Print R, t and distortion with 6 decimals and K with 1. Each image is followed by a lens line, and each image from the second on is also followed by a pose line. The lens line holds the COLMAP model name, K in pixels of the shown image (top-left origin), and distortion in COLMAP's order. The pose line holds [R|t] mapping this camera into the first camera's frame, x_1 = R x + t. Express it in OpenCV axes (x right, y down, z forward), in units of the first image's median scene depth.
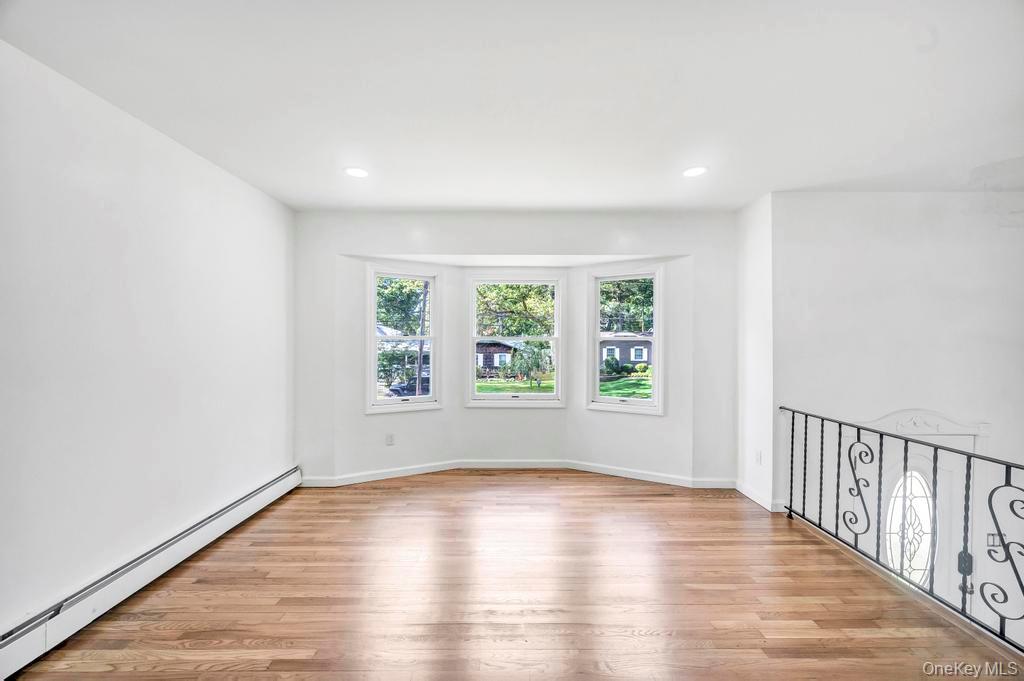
lens RADIAL K [[410.0, 0, 509.9], [0, 410.0, 343.1], [0, 0, 1]] dist [0.001482, -0.000416]
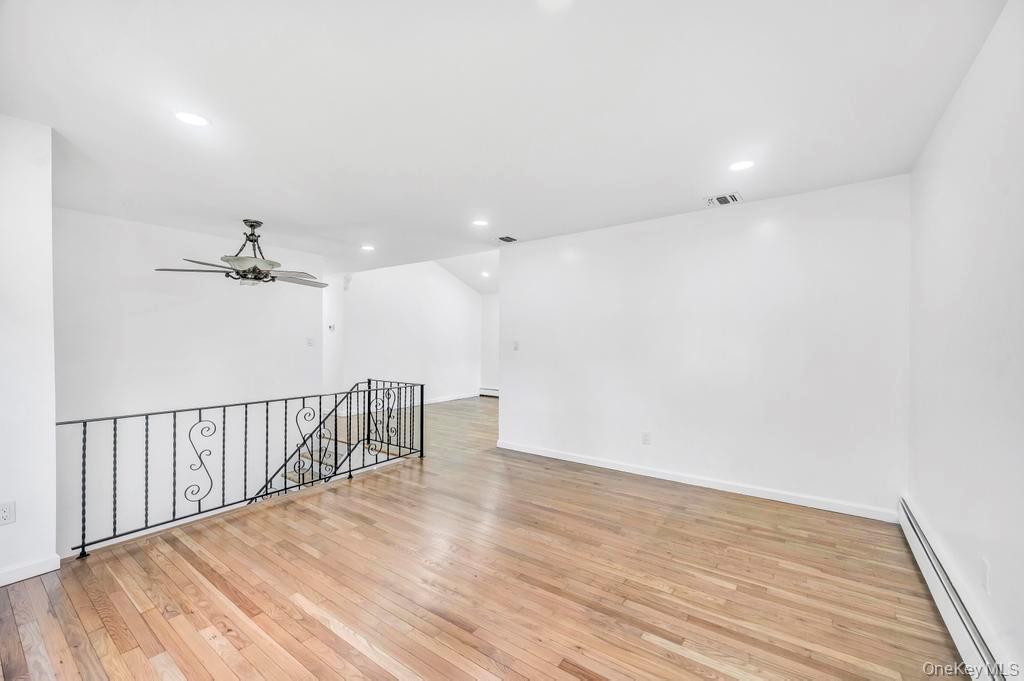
lens RADIAL K [[410.0, 0, 509.9], [0, 410.0, 343.1], [0, 0, 1]] dist [0.001482, -0.000416]
pose [[-0.801943, -0.003820, 0.597389, -0.383451], [0.002451, 0.999950, 0.009685, 0.002981], [-0.597396, 0.009231, -0.801893, 0.945018]]
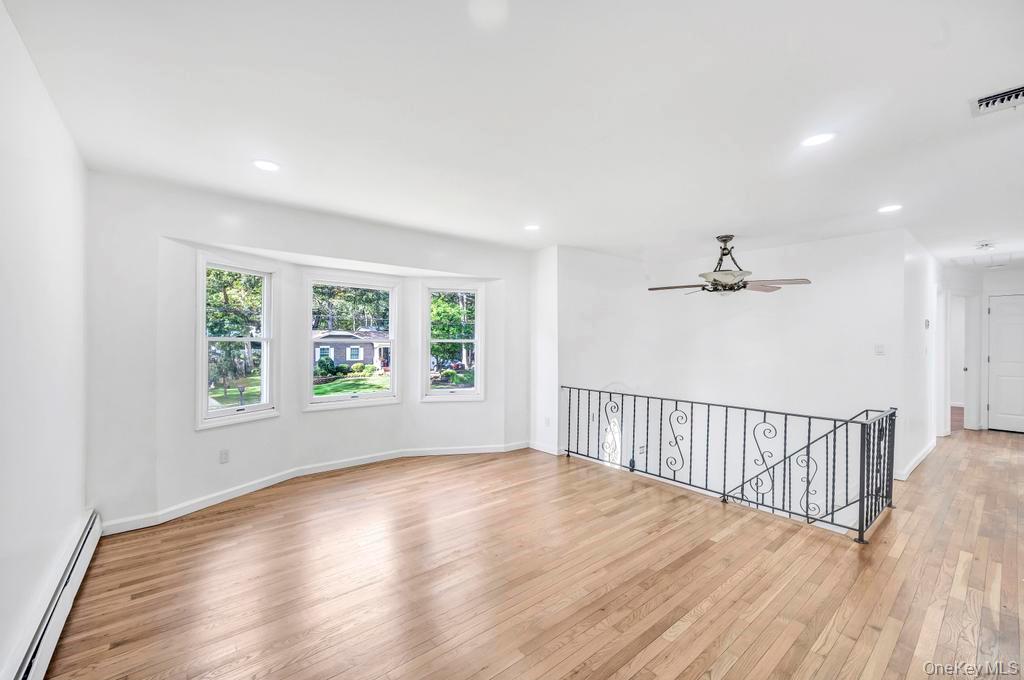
lens RADIAL K [[419.0, 0, 512.0], [0, 419.0, 340.0], [0, 0, 1]] dist [0.001350, -0.000038]
pose [[0.770372, 0.003594, 0.637585, -0.416179], [-0.000433, 0.999987, -0.005115, -0.007849], [-0.637595, 0.003664, 0.770363, -0.078820]]
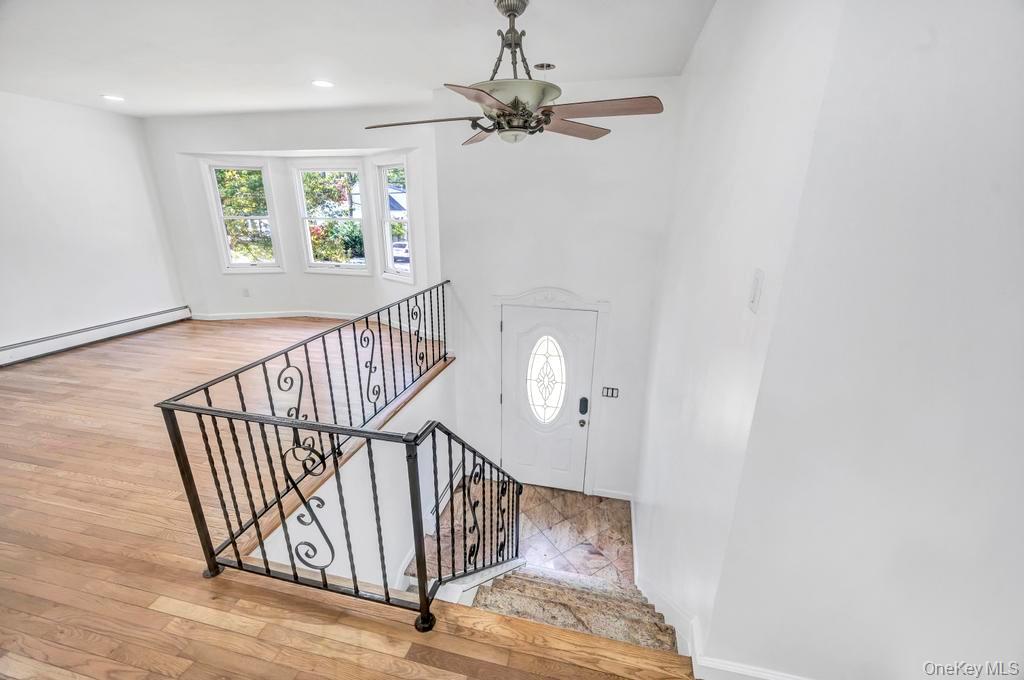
lens RADIAL K [[410.0, 0, 509.9], [0, 410.0, 342.6], [0, 0, 1]] dist [0.001482, -0.000416]
pose [[0.973738, 0.078353, -0.213763, 0.985244], [-0.009740, 0.952391, 0.304723, -0.045649], [0.227462, -0.294639, 0.928143, -0.180724]]
